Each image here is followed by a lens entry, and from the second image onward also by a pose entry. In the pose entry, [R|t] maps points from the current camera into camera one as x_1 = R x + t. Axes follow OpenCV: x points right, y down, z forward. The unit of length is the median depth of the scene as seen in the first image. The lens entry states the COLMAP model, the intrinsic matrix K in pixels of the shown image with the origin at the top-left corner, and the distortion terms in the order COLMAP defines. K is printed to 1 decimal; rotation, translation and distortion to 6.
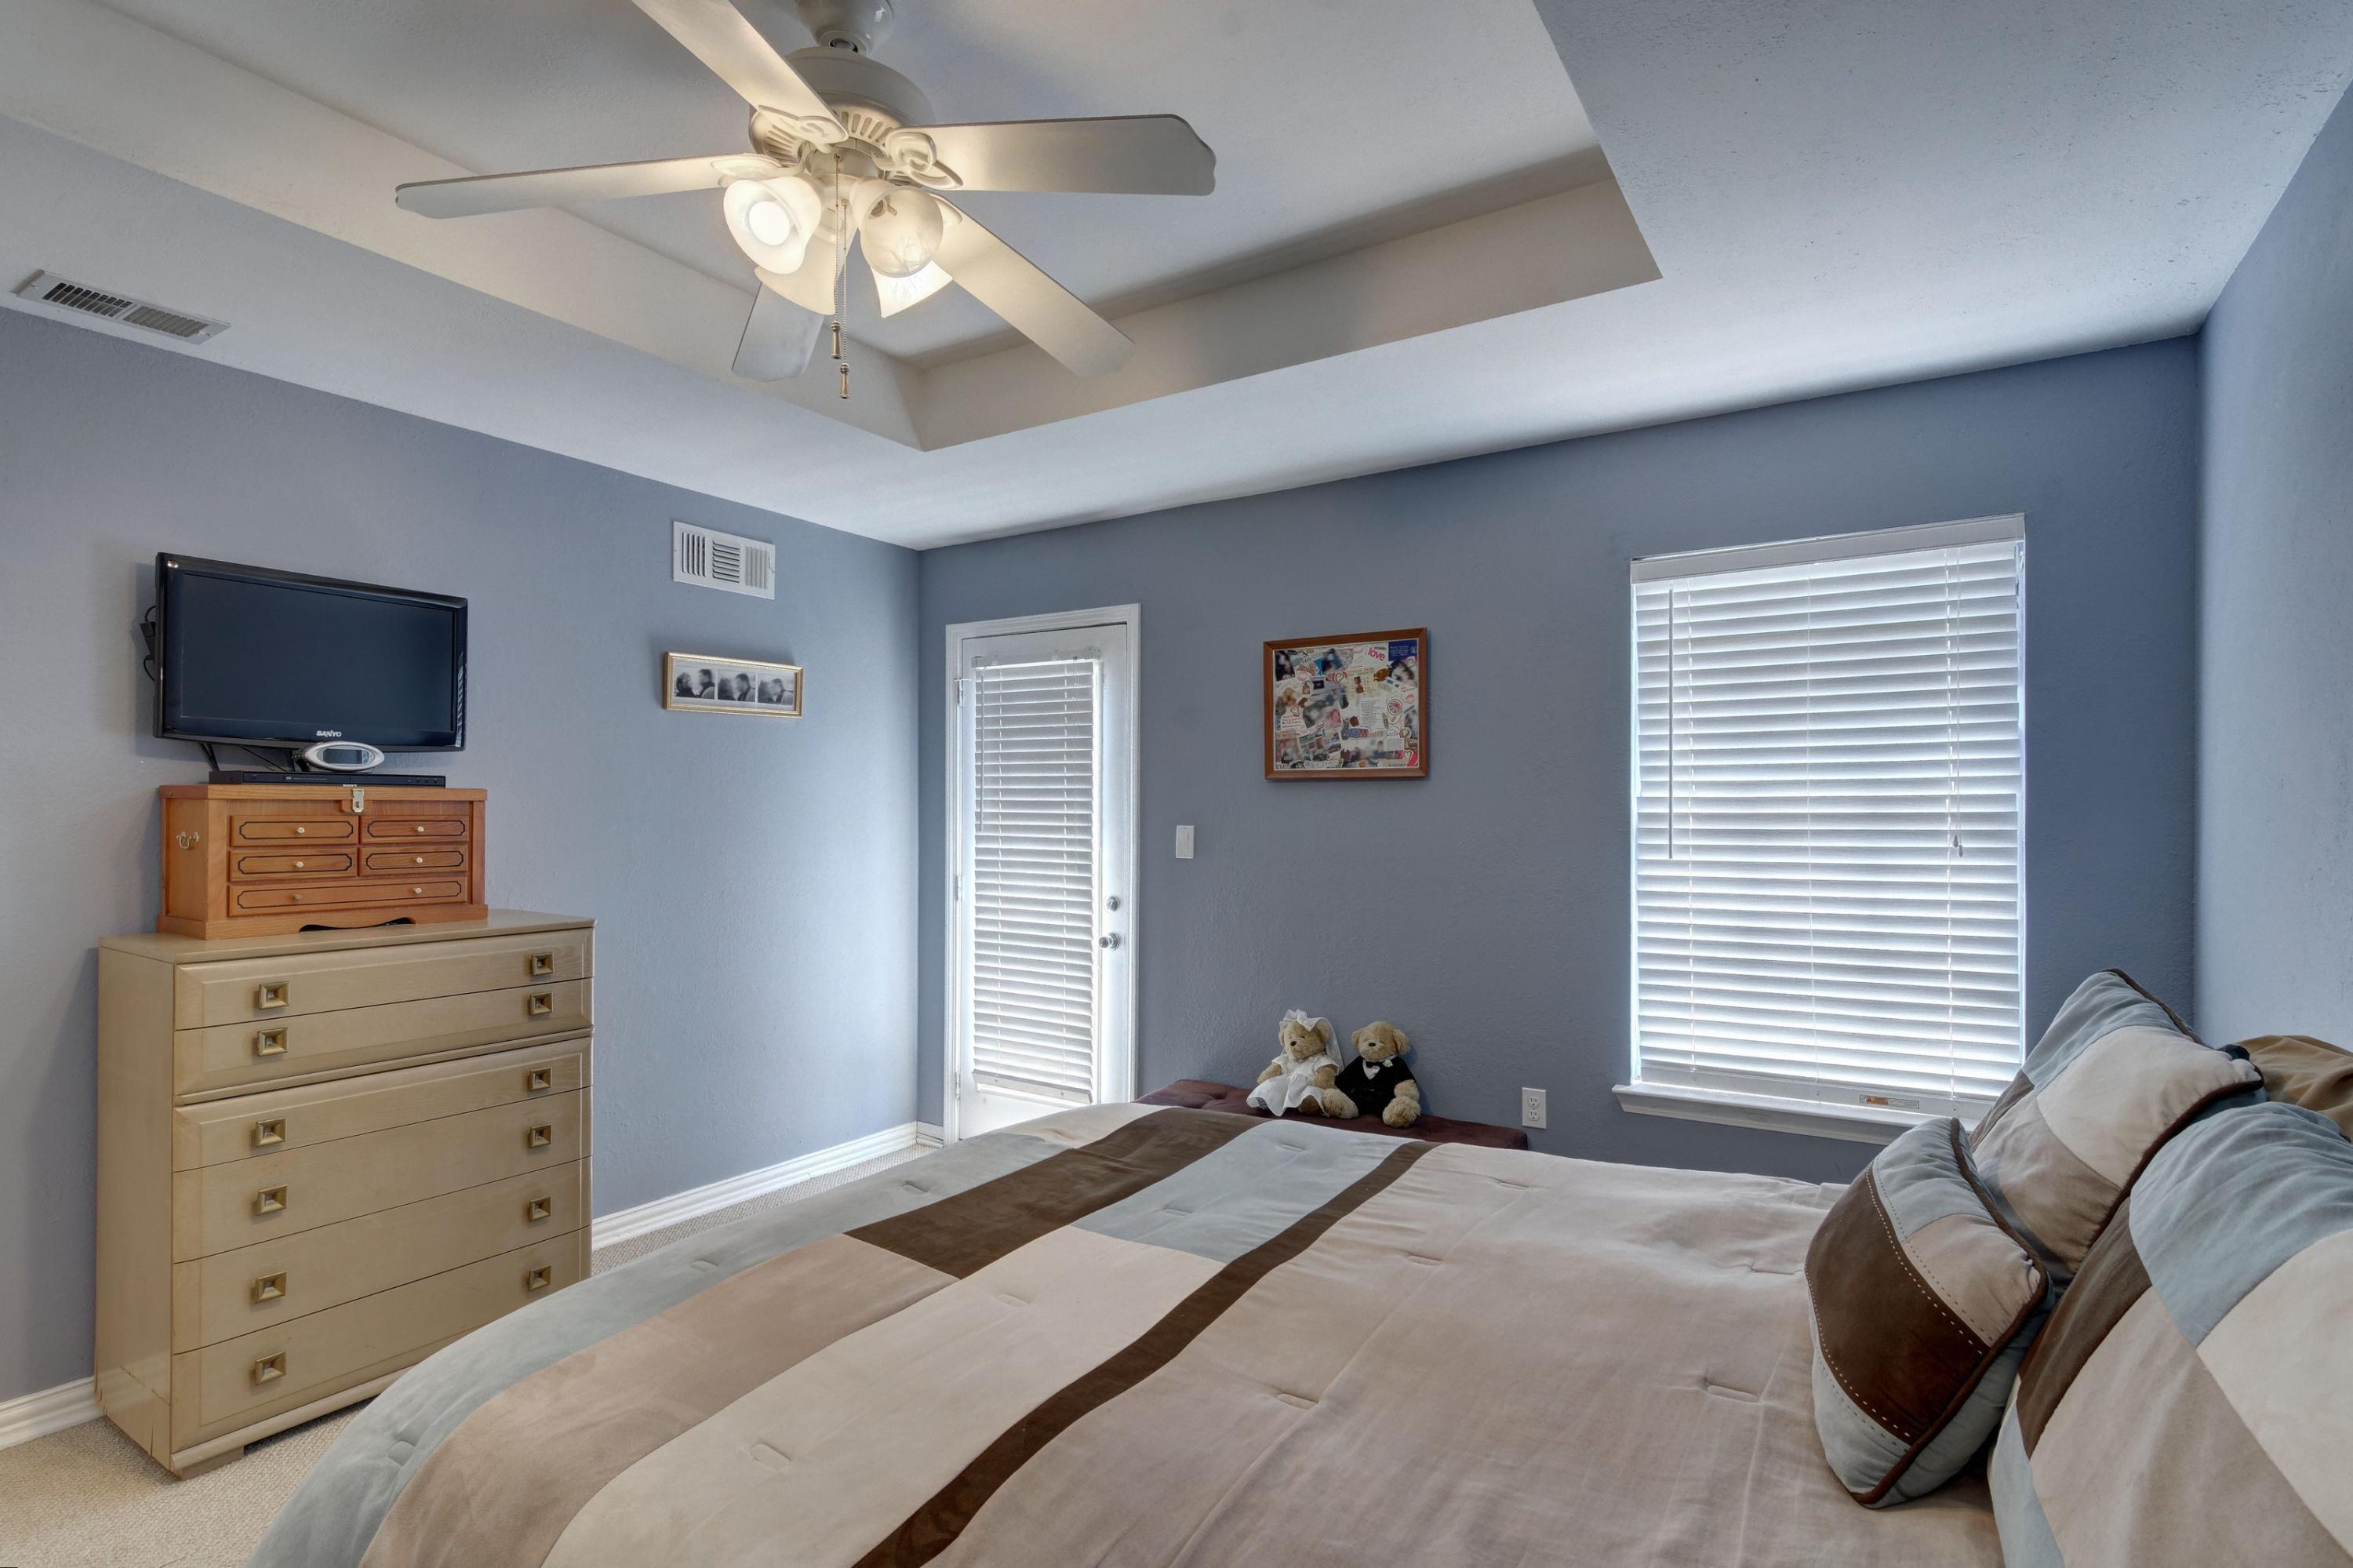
lens RADIAL K [[1145.5, 0, 1186.3], [0, 1145.5, 798.3], [0, 0, 1]] dist [0.005243, -0.002434]
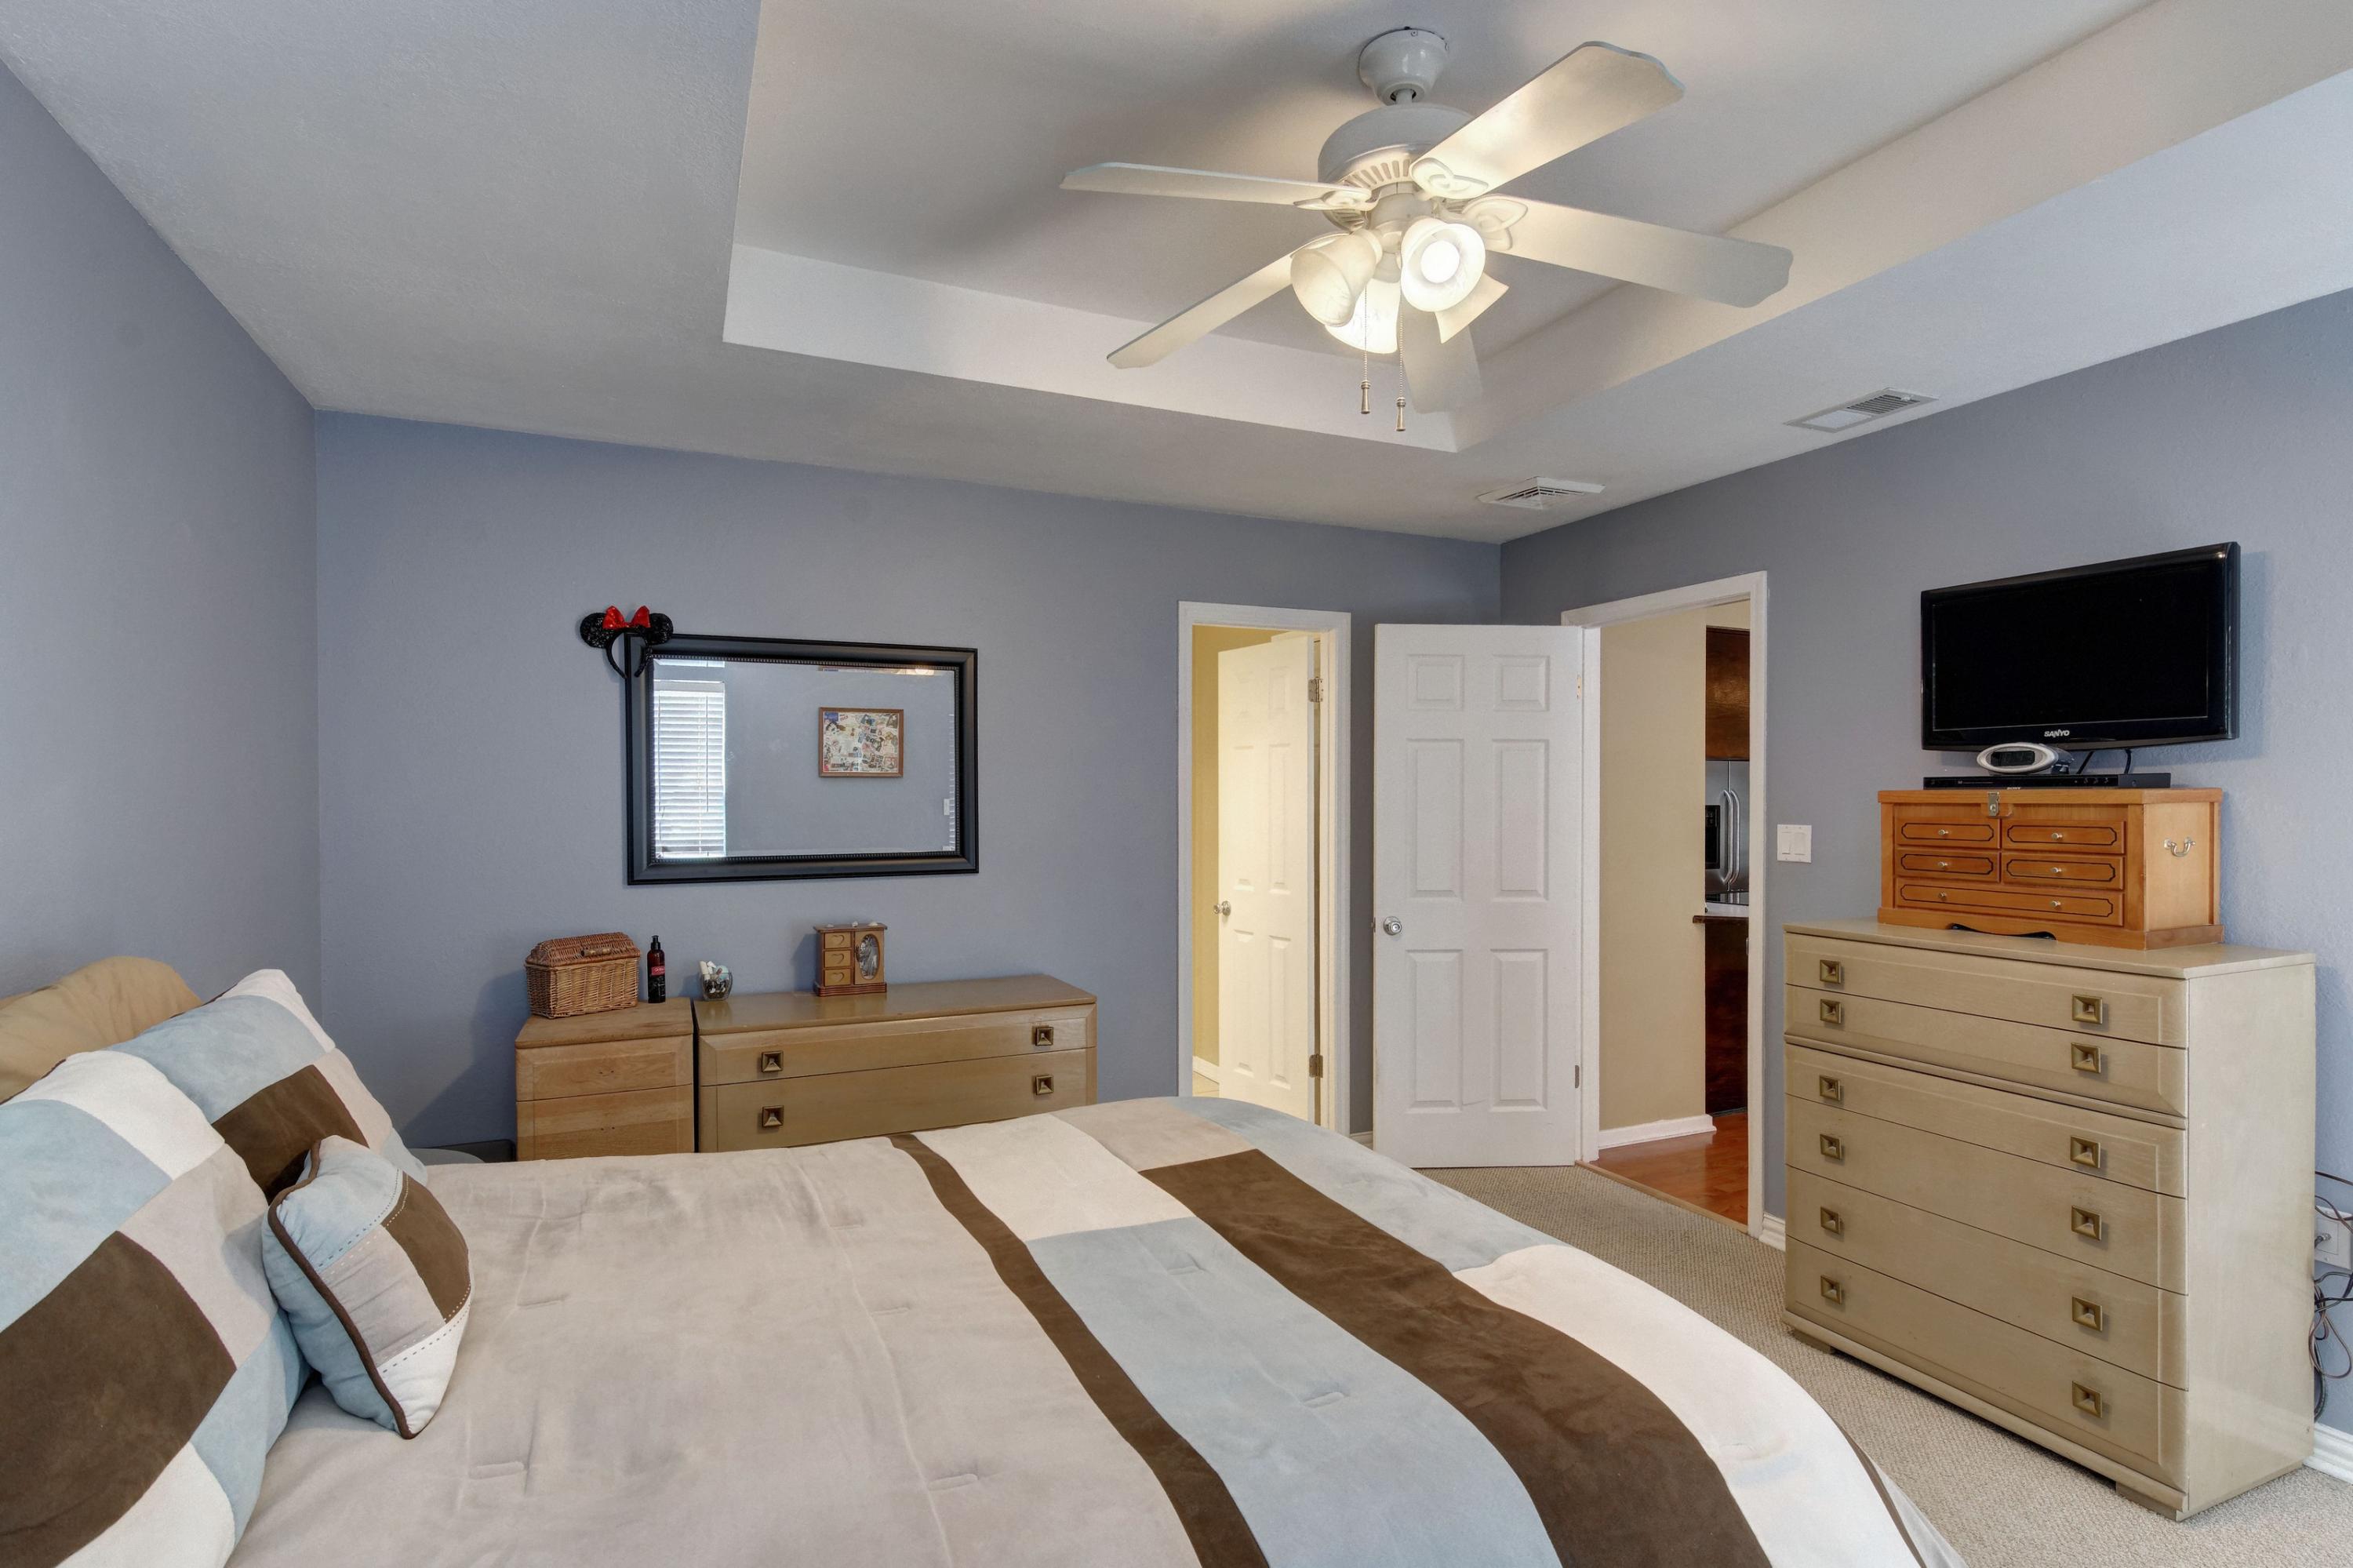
lens RADIAL K [[1145.5, 0, 1171.6], [0, 1145.5, 800.4], [0, 0, 1]] dist [0.005243, -0.002434]
pose [[-0.548804, 0.004467, -0.835939, 0.372116], [0.008606, 0.999963, -0.000307, -0.005142], [0.835906, -0.007362, -0.548823, 0.739116]]
